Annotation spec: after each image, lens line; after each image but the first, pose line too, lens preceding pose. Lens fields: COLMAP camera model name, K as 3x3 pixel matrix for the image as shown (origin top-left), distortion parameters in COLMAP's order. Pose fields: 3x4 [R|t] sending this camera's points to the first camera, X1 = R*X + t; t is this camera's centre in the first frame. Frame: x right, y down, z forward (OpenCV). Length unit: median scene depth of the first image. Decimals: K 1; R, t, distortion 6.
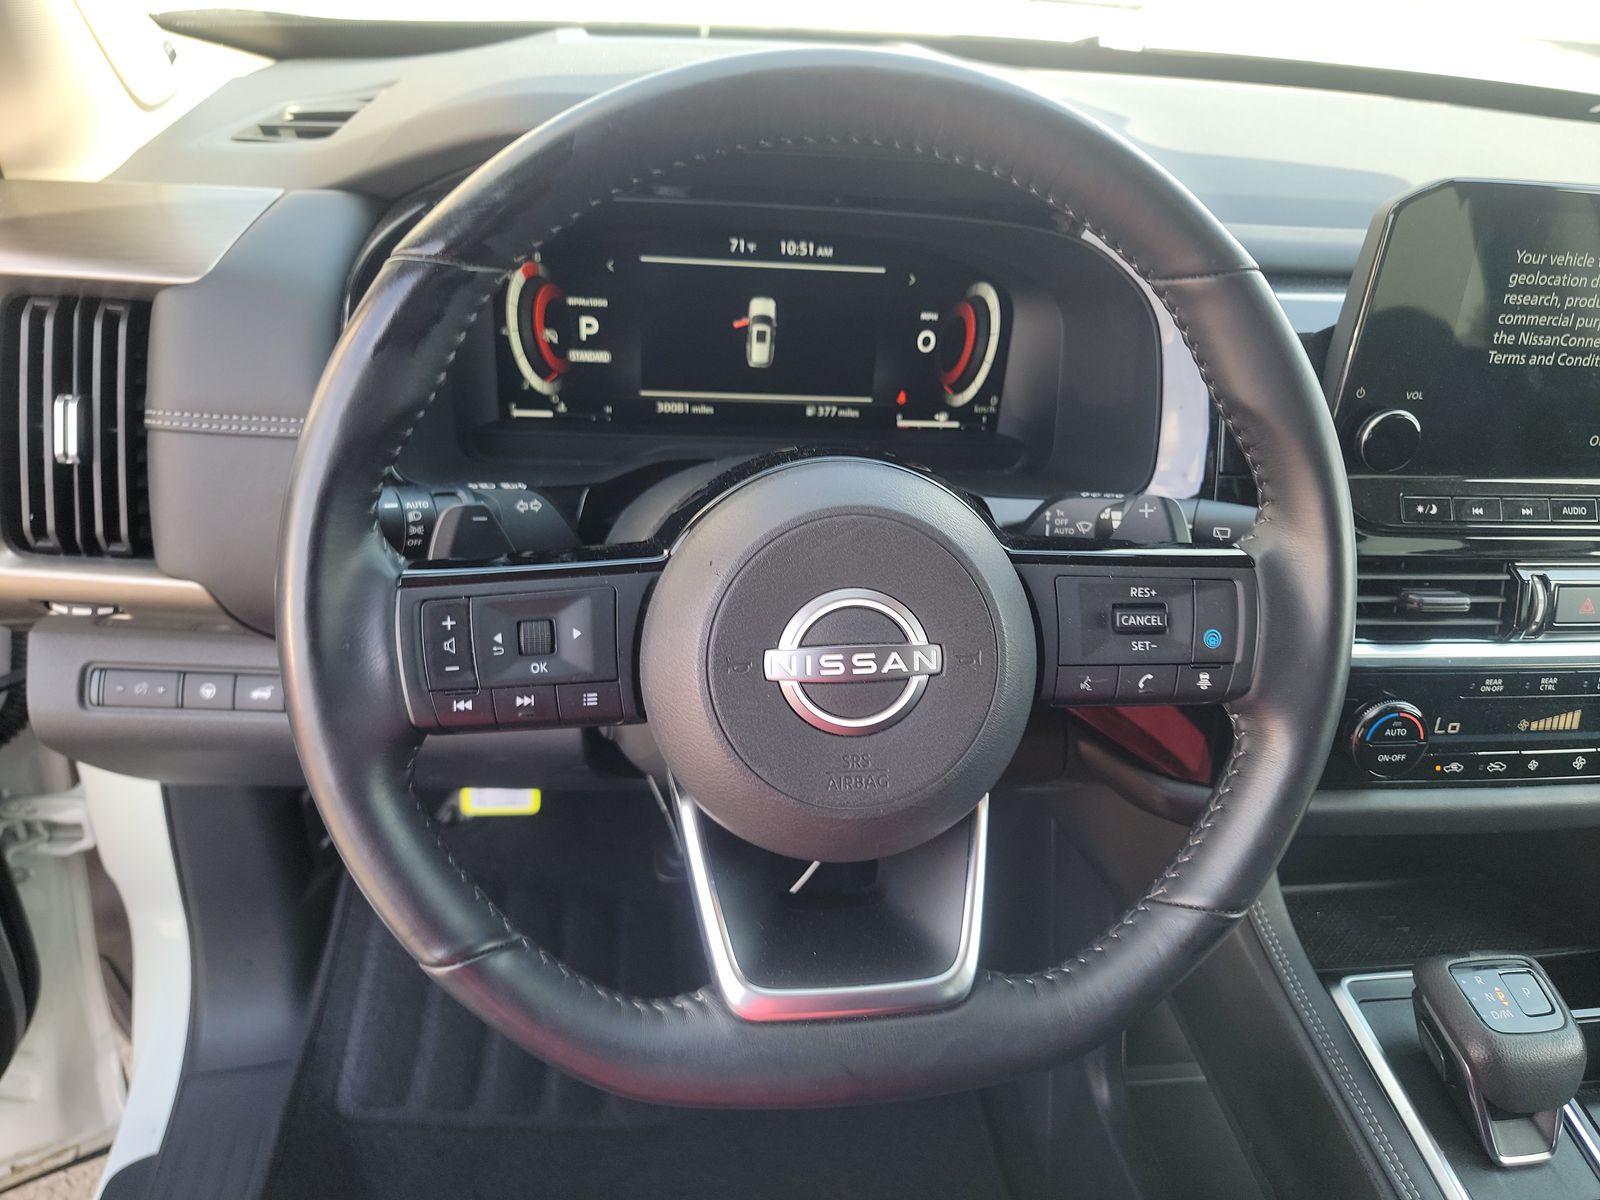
lens RADIAL K [[1102.0, 0, 806.5], [0, 1102.0, 620.9], [0, 0, 1]] dist [0.056306, -0.001484]
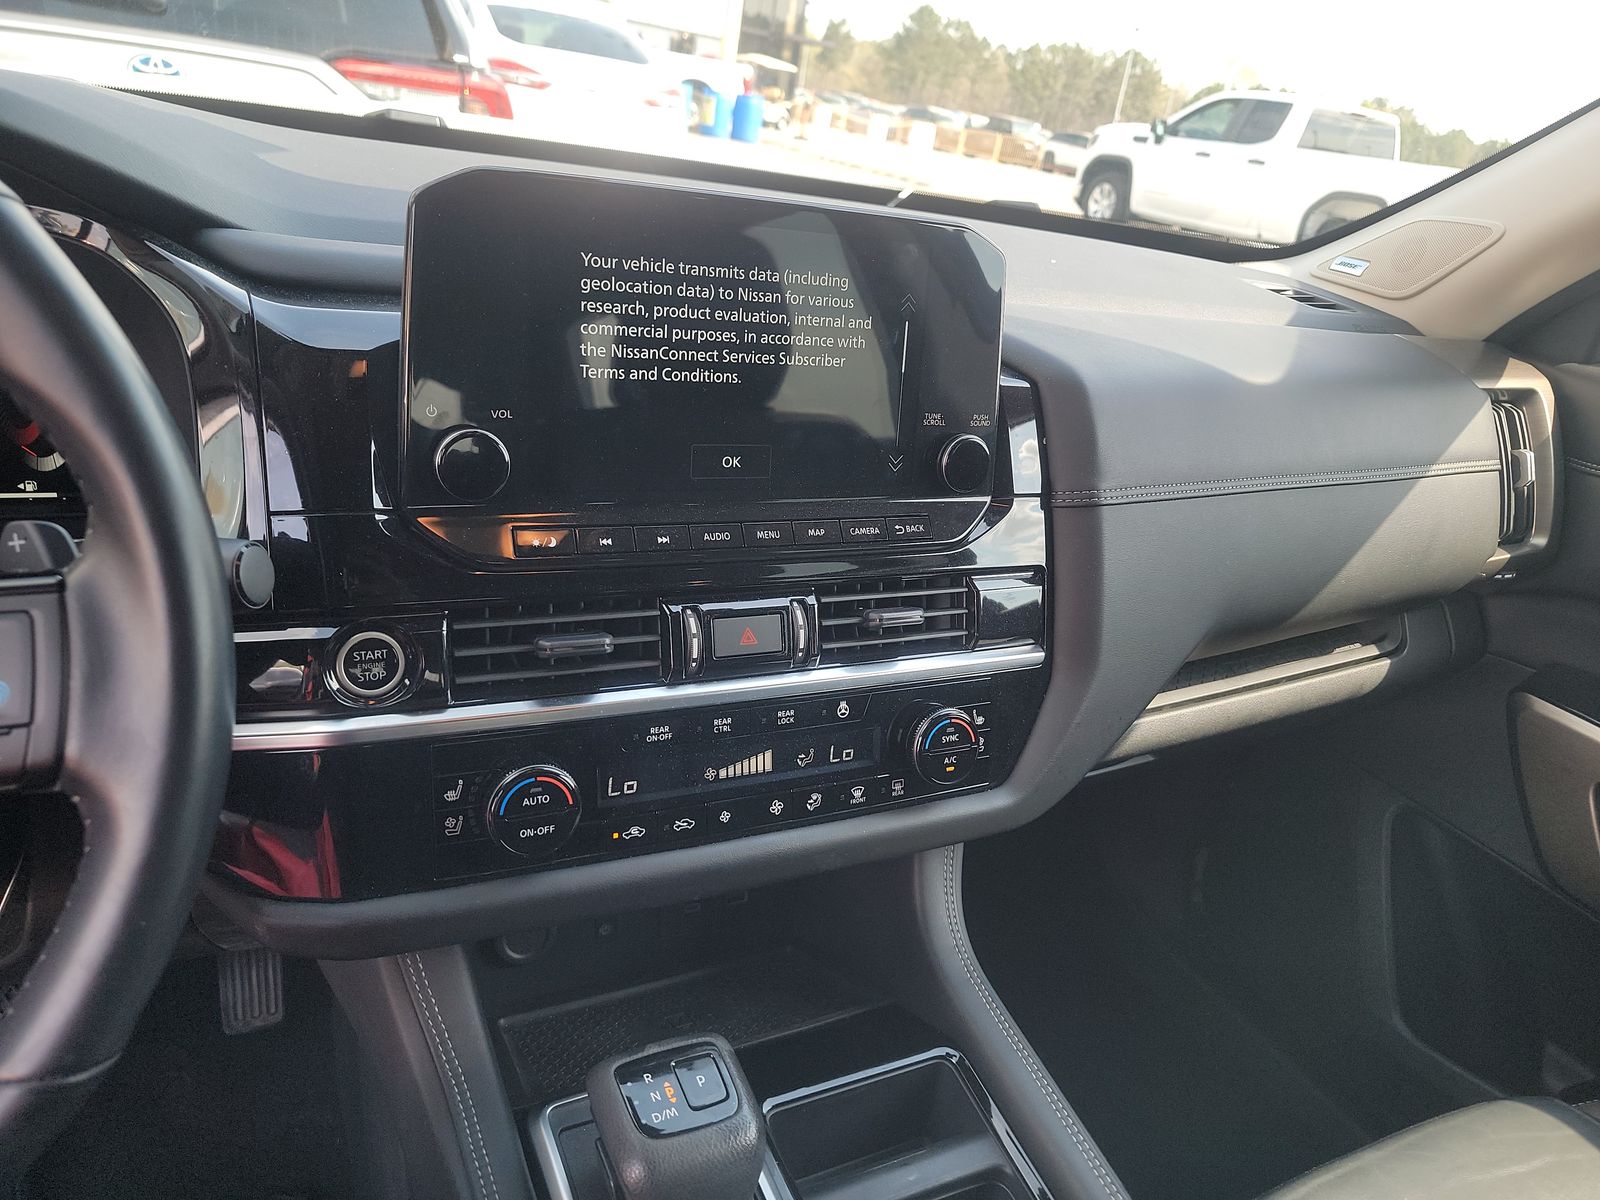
lens RADIAL K [[1127.9, 0, 791.5], [0, 1127.9, 609.5], [0, 0, 1]] dist [0.019487, -0.002300]
pose [[0.956519, -0.072810, 0.282436, 0.542158], [0.084742, 0.995944, -0.030248, -0.007808], [-0.279088, 0.052867, 0.958809, 0.125054]]
